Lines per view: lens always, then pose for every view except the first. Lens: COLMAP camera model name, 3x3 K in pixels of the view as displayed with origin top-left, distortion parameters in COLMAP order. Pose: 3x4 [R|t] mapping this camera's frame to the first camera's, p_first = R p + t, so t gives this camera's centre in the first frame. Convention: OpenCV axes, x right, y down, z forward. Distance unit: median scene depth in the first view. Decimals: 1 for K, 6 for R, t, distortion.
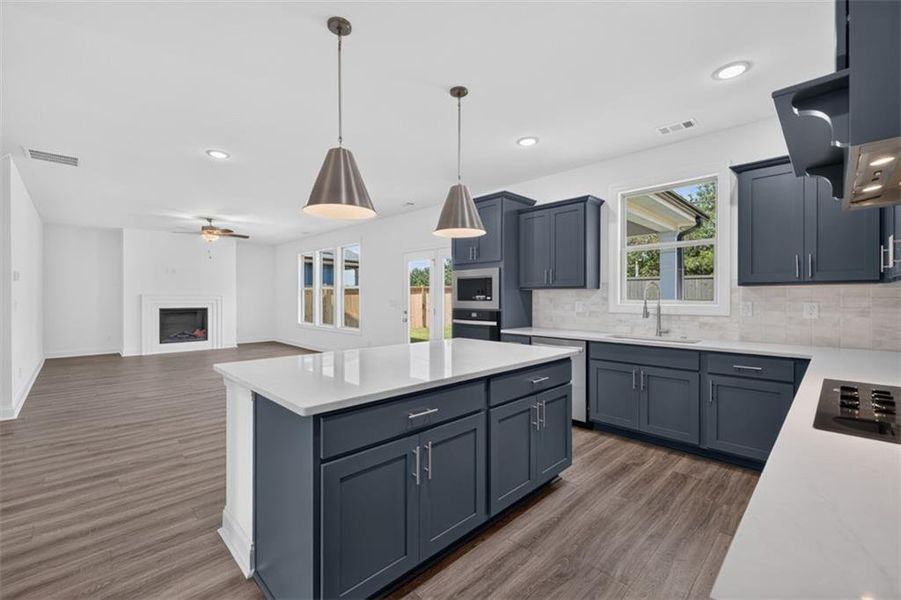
lens RADIAL K [[370.4, 0, 440.7], [0, 370.4, 300.9], [0, 0, 1]] dist [-0.000021, 0.000049]
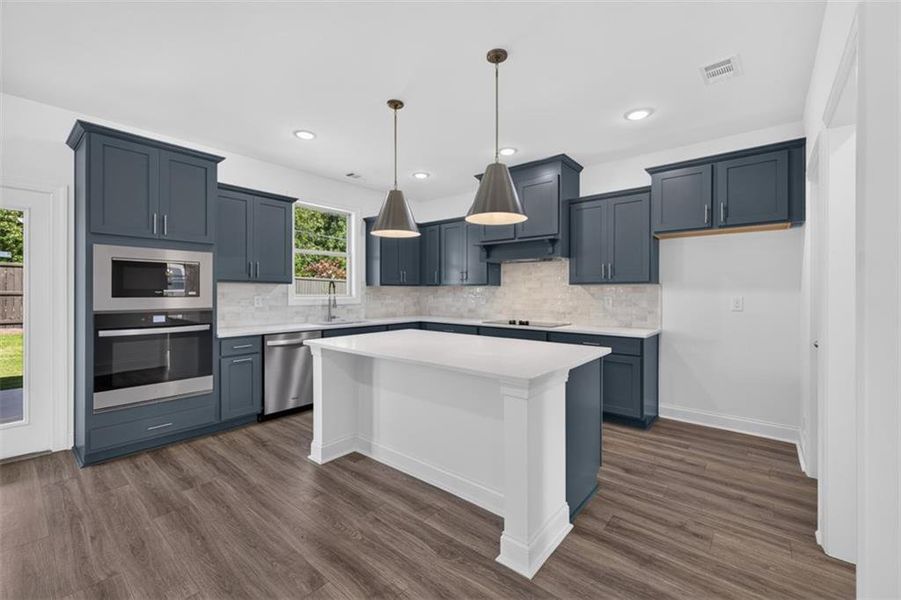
lens RADIAL K [[375.8, 0, 447.4], [0, 375.8, 296.6], [0, 0, 1]] dist [0.000582, 0.000105]
pose [[-0.104073, -0.011926, 0.994498, -0.780350], [0.004081, 0.999915, 0.012418, -0.009363], [-0.994561, 0.005351, -0.104015, 0.706649]]
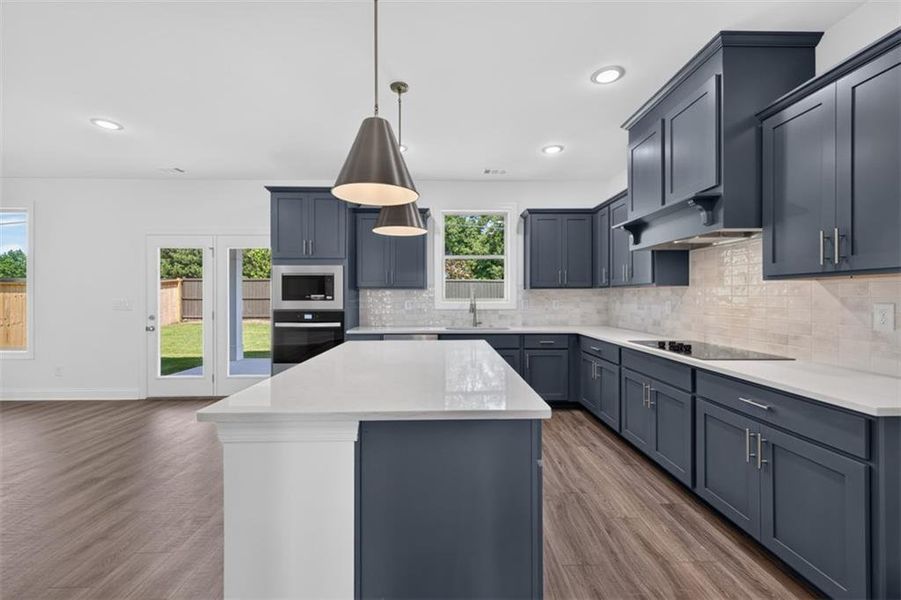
lens RADIAL K [[375.8, 0, 447.4], [0, 375.8, 296.6], [0, 0, 1]] dist [0.000582, 0.000105]
pose [[0.679662, -0.000428, 0.733525, -0.433352], [0.006103, 0.999969, -0.005072, -0.004211], [-0.733500, 0.007924, 0.679643, 0.172905]]
